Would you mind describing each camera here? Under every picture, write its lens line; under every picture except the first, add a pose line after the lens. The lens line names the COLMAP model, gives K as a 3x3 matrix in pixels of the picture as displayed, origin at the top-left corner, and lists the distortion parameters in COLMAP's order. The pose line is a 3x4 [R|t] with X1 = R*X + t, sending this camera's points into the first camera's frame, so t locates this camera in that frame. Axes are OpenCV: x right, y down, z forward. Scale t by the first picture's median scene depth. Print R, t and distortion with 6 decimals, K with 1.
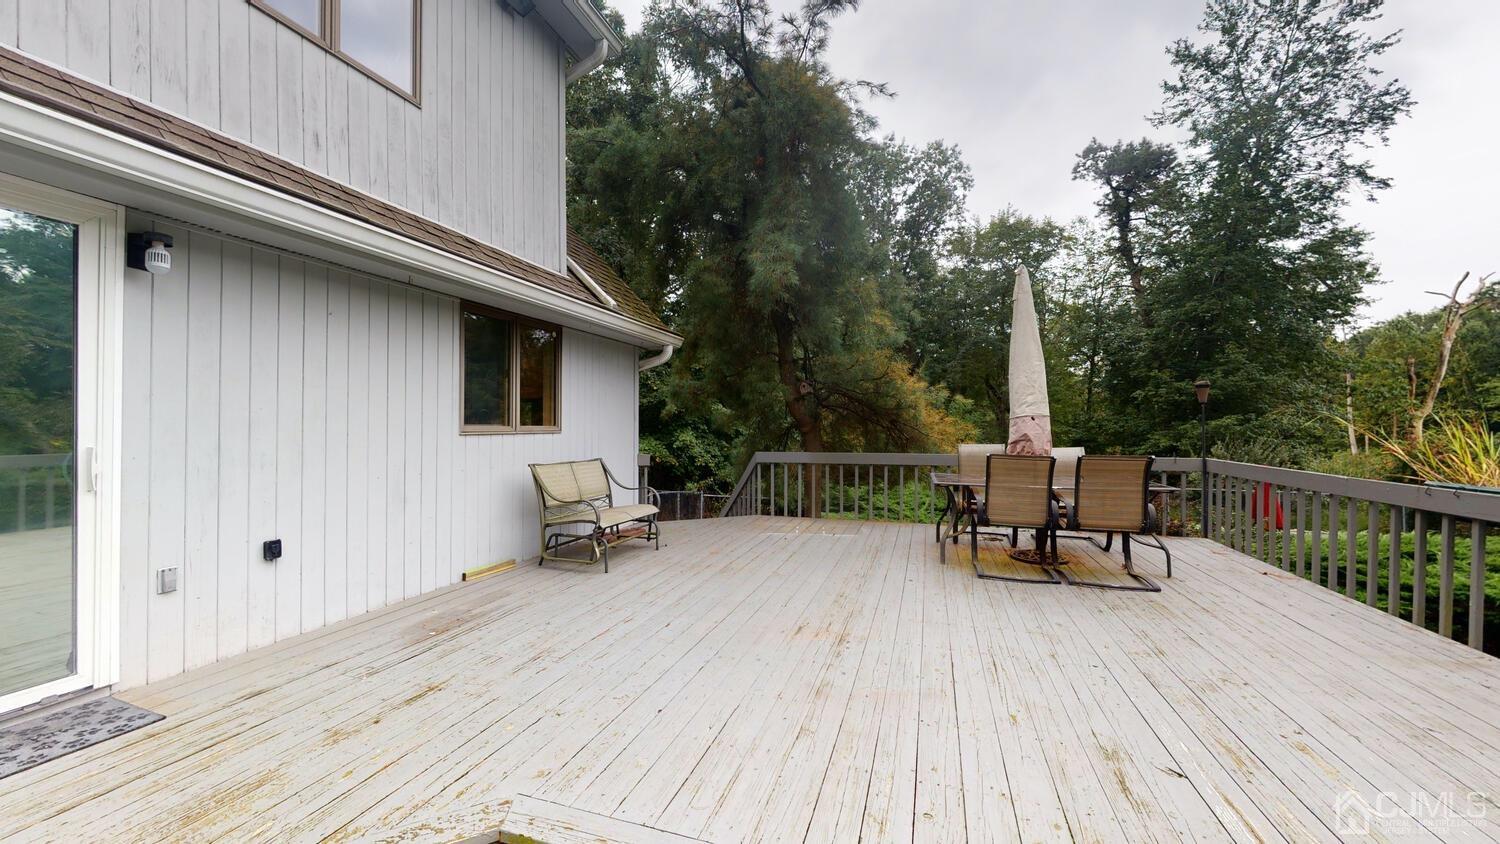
lens RADIAL K [[553.0, 0, 751.6], [0, 553.0, 426.9], [0, 0, 1]] dist [-0.000378, 0.000068]
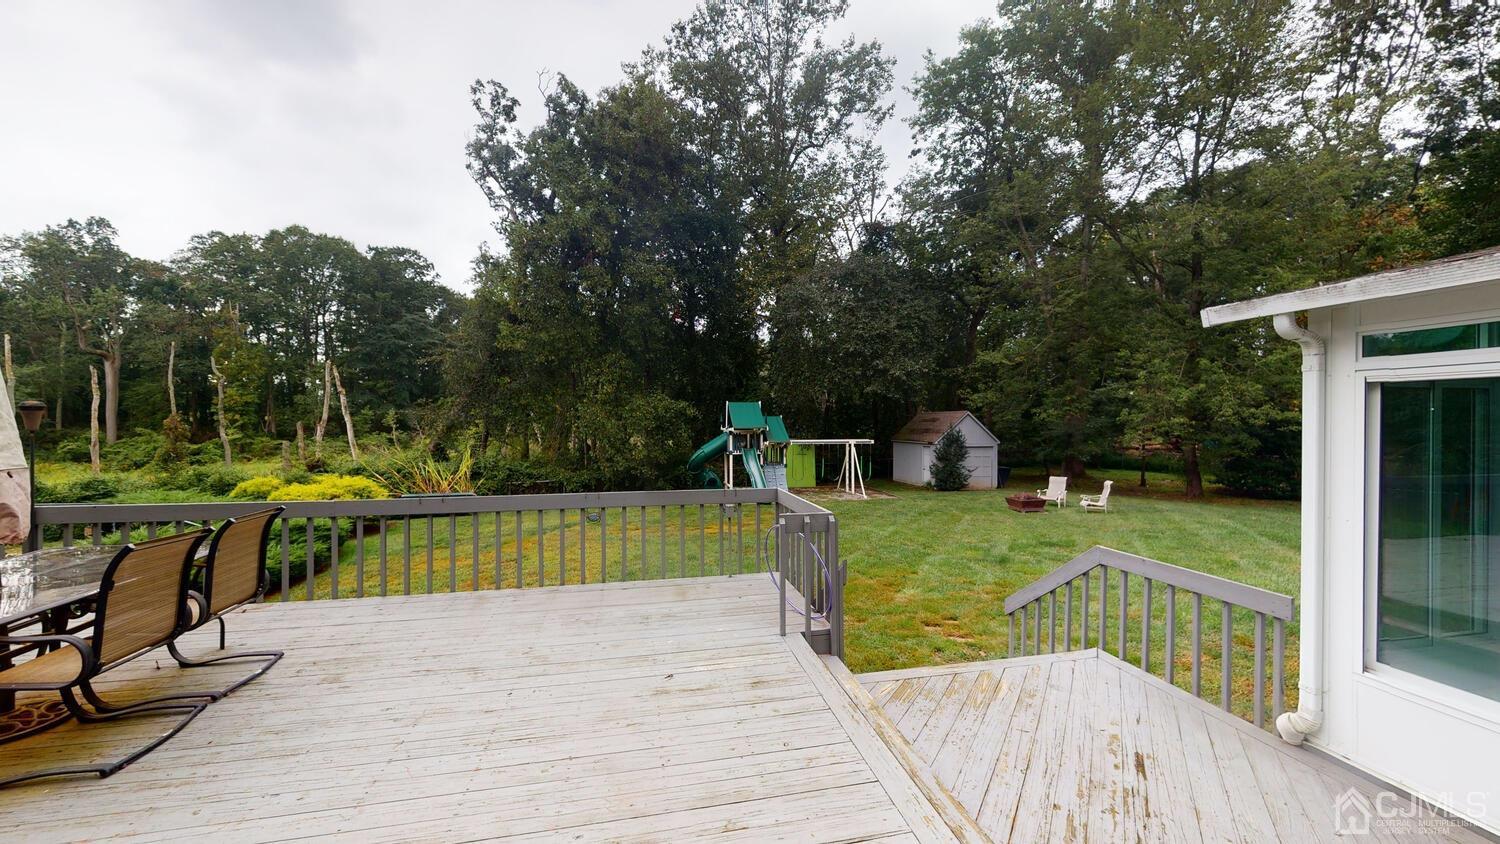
lens RADIAL K [[553.0, 0, 745.4], [0, 553.0, 421.8], [0, 0, 1]] dist [-0.000378, 0.000068]
pose [[-0.491172, -0.007607, 0.871029, -0.543558], [0.005507, 0.999915, 0.011838, -0.118227], [-0.871045, 0.010612, -0.491089, 1.057908]]
